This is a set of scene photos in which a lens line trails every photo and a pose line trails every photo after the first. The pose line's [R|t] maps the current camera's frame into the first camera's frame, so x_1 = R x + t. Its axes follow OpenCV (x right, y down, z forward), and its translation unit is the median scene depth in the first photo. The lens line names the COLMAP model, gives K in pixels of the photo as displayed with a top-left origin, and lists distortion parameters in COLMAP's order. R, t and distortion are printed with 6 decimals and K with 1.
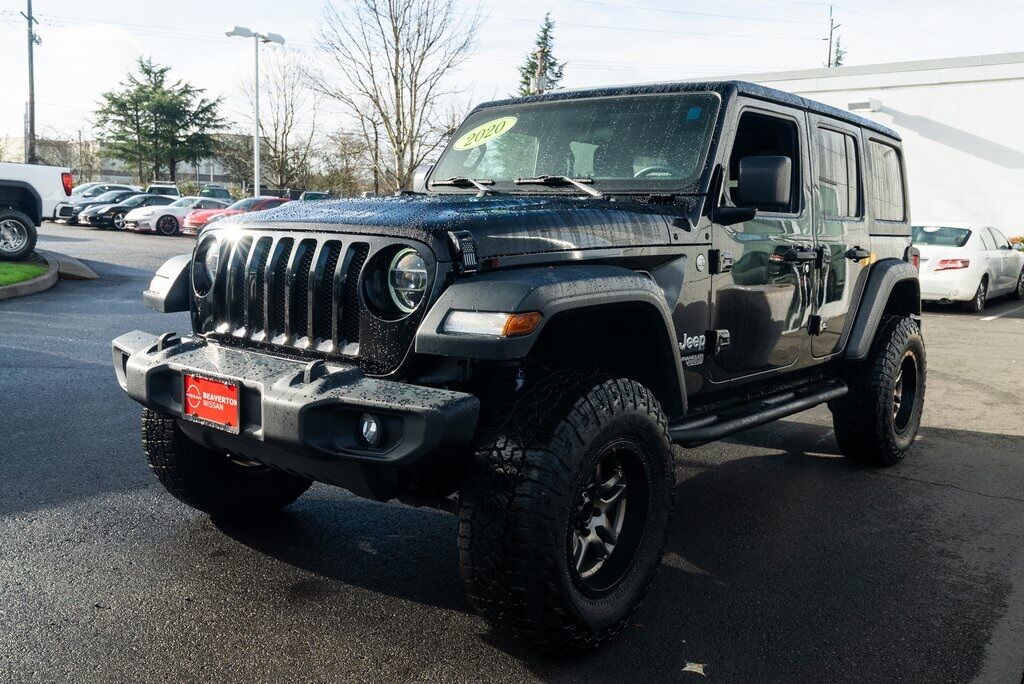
lens RADIAL K [[898.6, 0, 516.1], [0, 898.6, 346.5], [0, 0, 1]] dist [-0.008158, 0.023427]
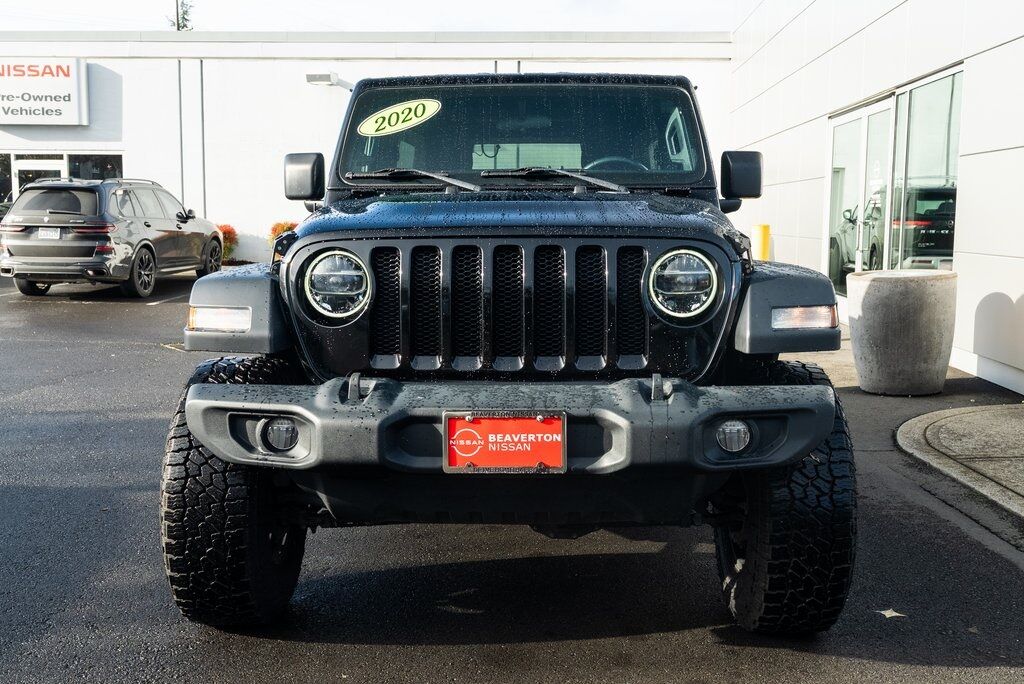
lens RADIAL K [[1119.0, 0, 512.0], [0, 1119.0, 342.0], [0, 0, 1]] dist [-0.004733, 0.005539]
pose [[0.784185, -0.093301, 0.613473, -0.933775], [0.104929, 0.994333, 0.017097, -0.048419], [-0.611592, 0.050964, 0.789530, 0.161238]]
